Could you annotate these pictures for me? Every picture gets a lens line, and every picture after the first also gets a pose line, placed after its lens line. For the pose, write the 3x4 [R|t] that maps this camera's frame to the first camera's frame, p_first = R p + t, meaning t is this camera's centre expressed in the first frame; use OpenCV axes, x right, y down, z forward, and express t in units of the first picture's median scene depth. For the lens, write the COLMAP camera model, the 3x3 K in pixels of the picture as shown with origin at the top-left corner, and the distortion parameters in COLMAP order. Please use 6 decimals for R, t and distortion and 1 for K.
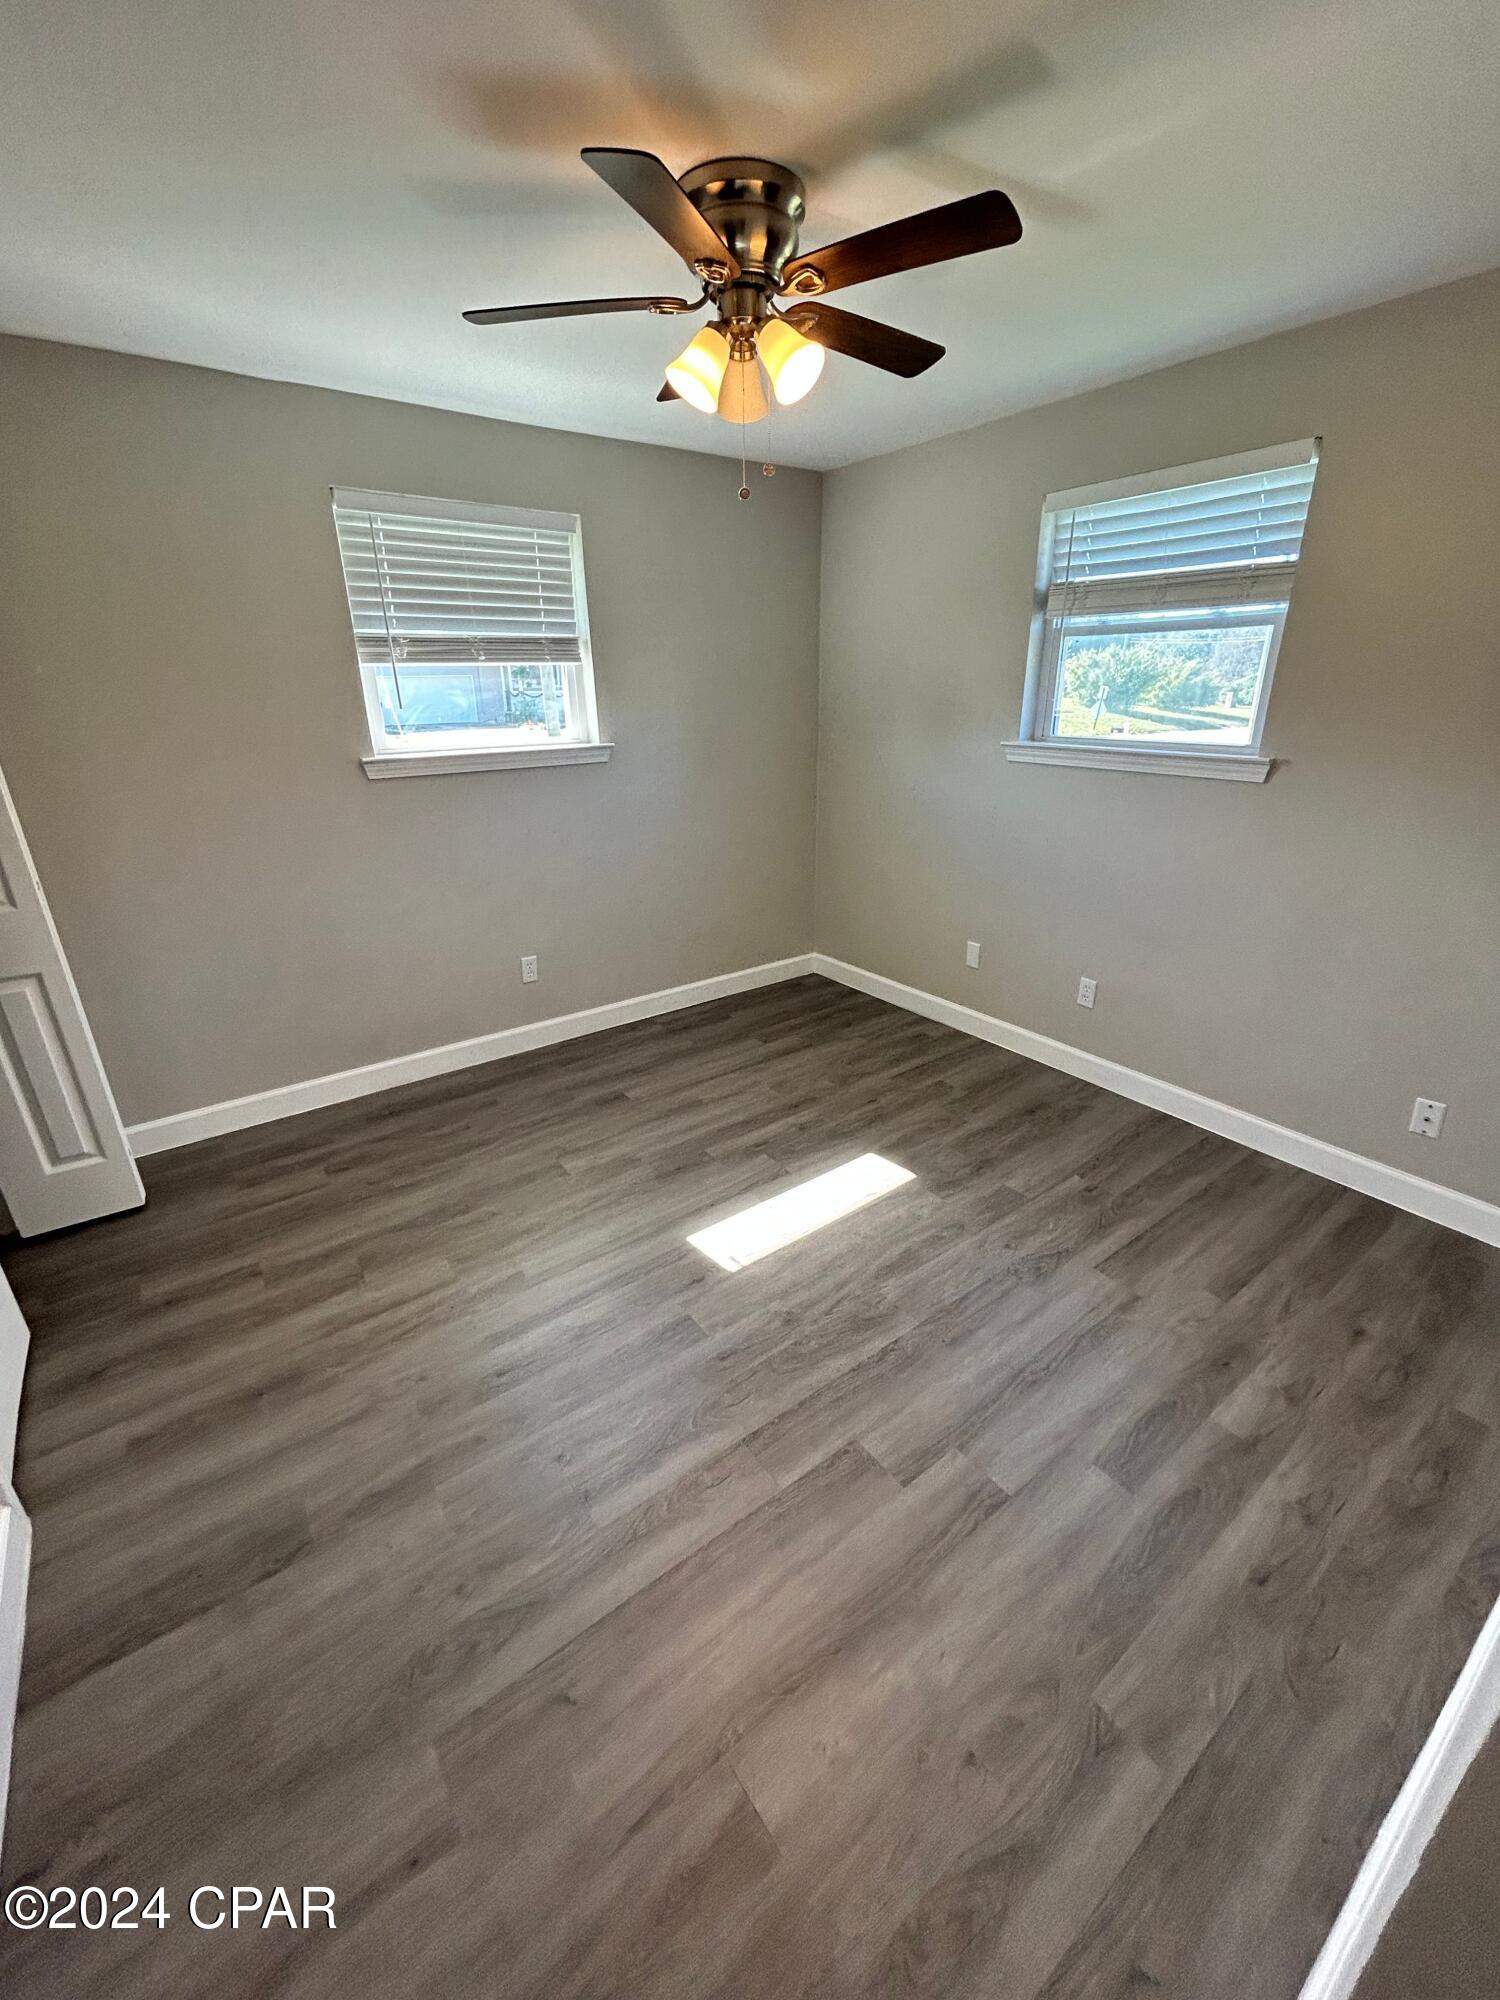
lens RADIAL K [[815.1, 0, 735.7], [0, 815.1, 1013.6], [0, 0, 1]] dist [-0.000707, 0.002660]
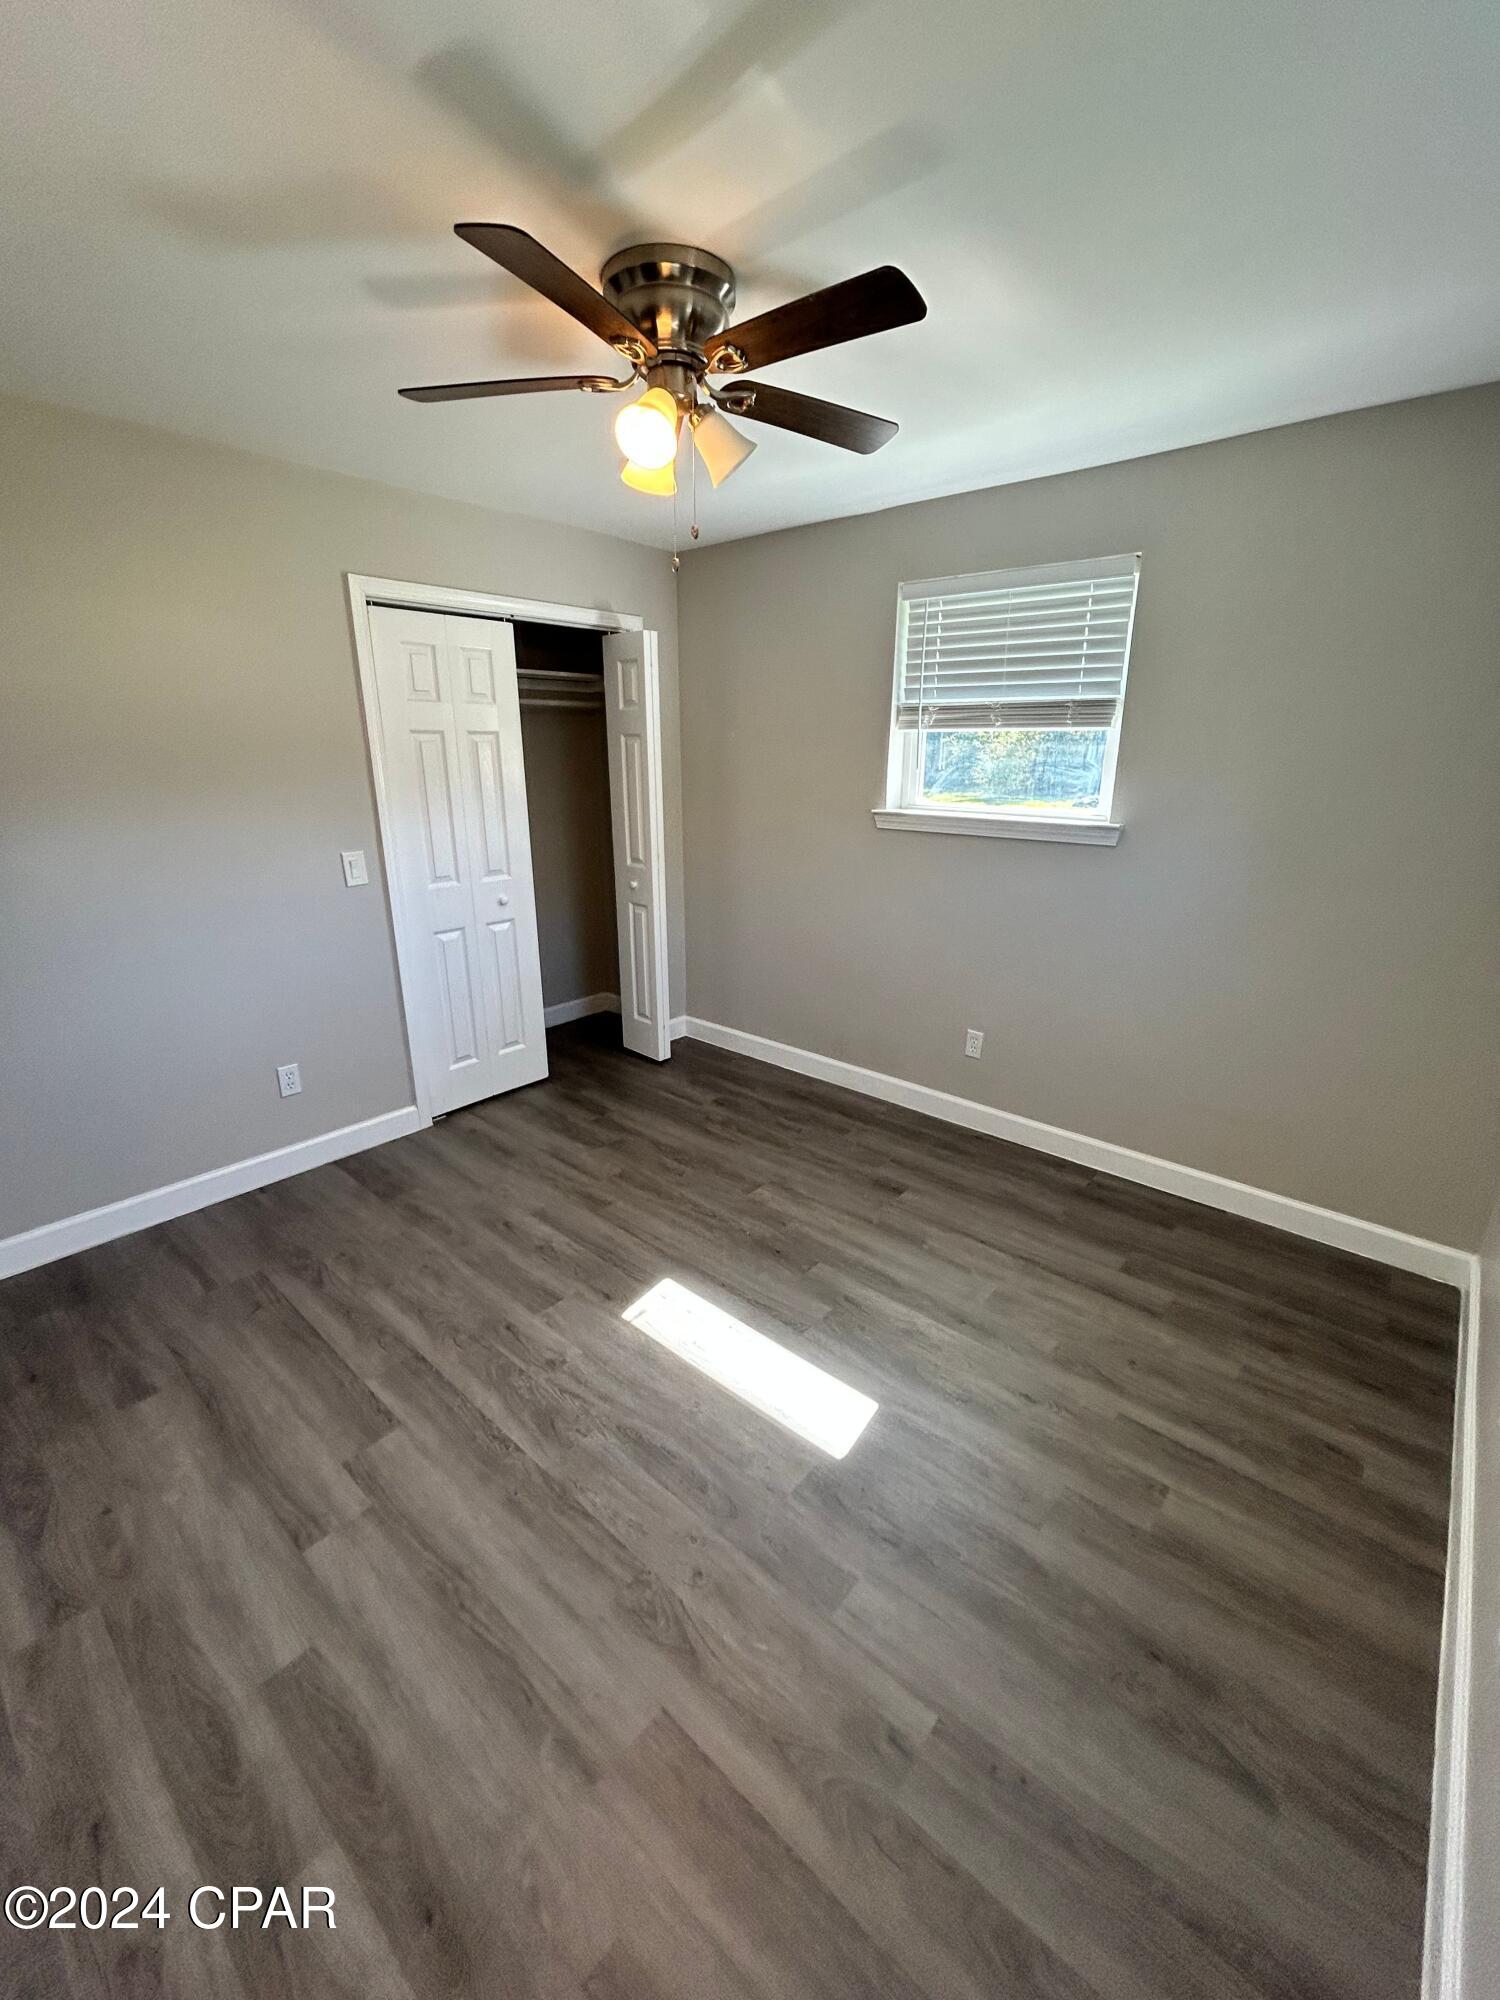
lens RADIAL K [[815.1, 0, 767.8], [0, 815.1, 1014.7], [0, 0, 1]] dist [-0.000707, 0.002660]
pose [[0.221626, 0.318617, -0.921610, 0.731062], [-0.379281, 0.898859, 0.219543, -0.266828], [0.898347, 0.300893, 0.320056, 0.624812]]
